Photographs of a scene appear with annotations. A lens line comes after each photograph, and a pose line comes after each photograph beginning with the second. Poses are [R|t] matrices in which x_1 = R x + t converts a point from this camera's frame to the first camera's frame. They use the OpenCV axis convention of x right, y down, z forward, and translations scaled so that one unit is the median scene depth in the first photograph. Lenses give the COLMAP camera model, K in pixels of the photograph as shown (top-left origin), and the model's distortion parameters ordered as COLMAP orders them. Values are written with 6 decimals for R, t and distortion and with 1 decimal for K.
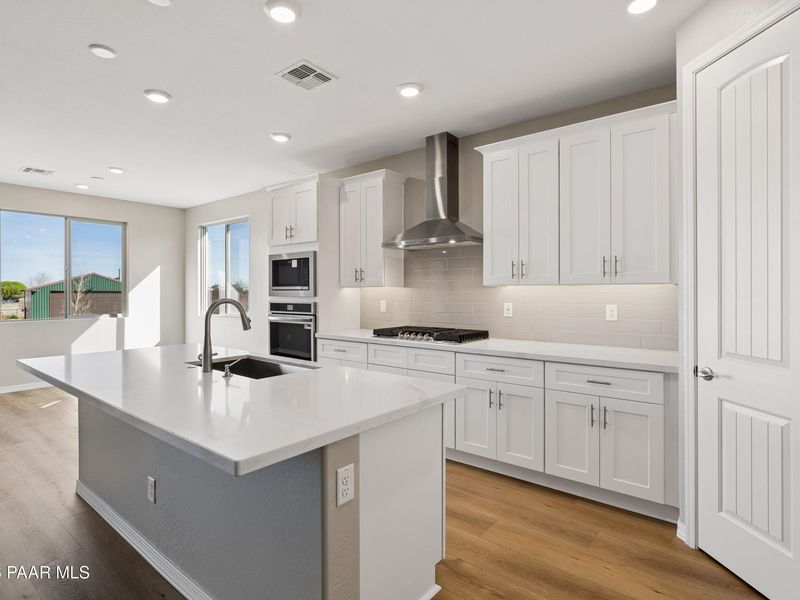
lens RADIAL K [[432.4, 0, 401.4], [0, 432.4, 294.4], [0, 0, 1]] dist [-0.003974, 0.000377]
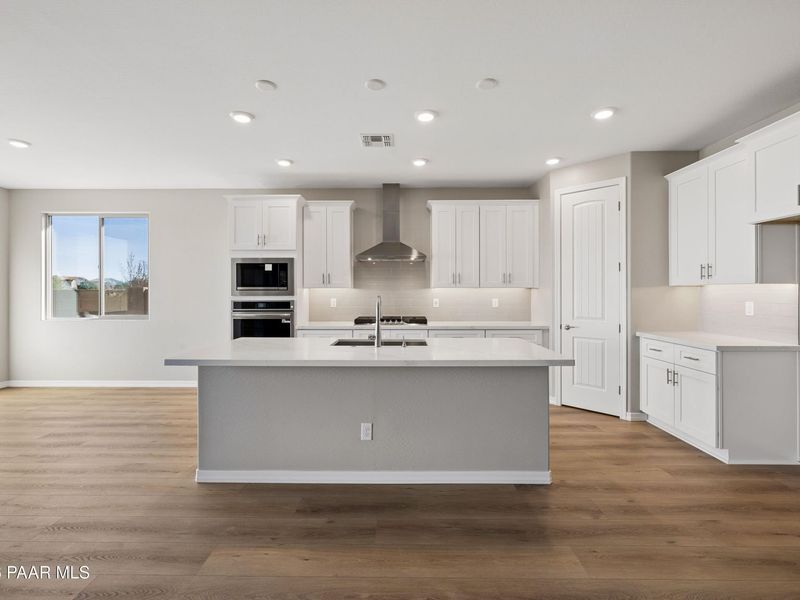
lens RADIAL K [[380.6, 0, 401.0], [0, 380.6, 294.3], [0, 0, 1]] dist [-0.001012, 0.001286]
pose [[0.783863, -0.003120, 0.620925, -0.606313], [0.004171, 0.999991, -0.000241, 0.002907], [-0.620919, 0.002779, 0.783870, -0.020799]]
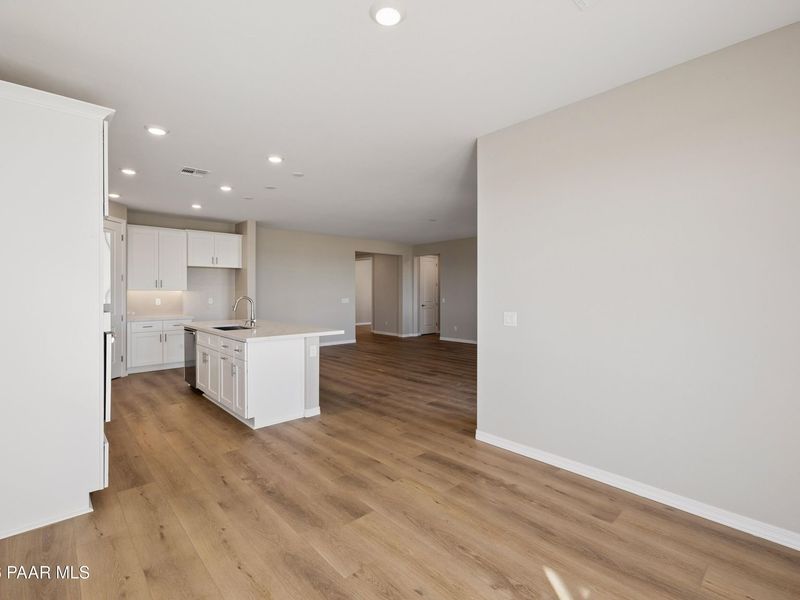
lens RADIAL K [[380.6, 0, 394.0], [0, 380.6, 285.8], [0, 0, 1]] dist [-0.001012, 0.001286]
pose [[-0.989313, 0.002672, 0.145781, -0.809311], [0.001479, 0.999965, -0.008292, -0.016419], [-0.145798, -0.007987, -0.989282, 1.535759]]
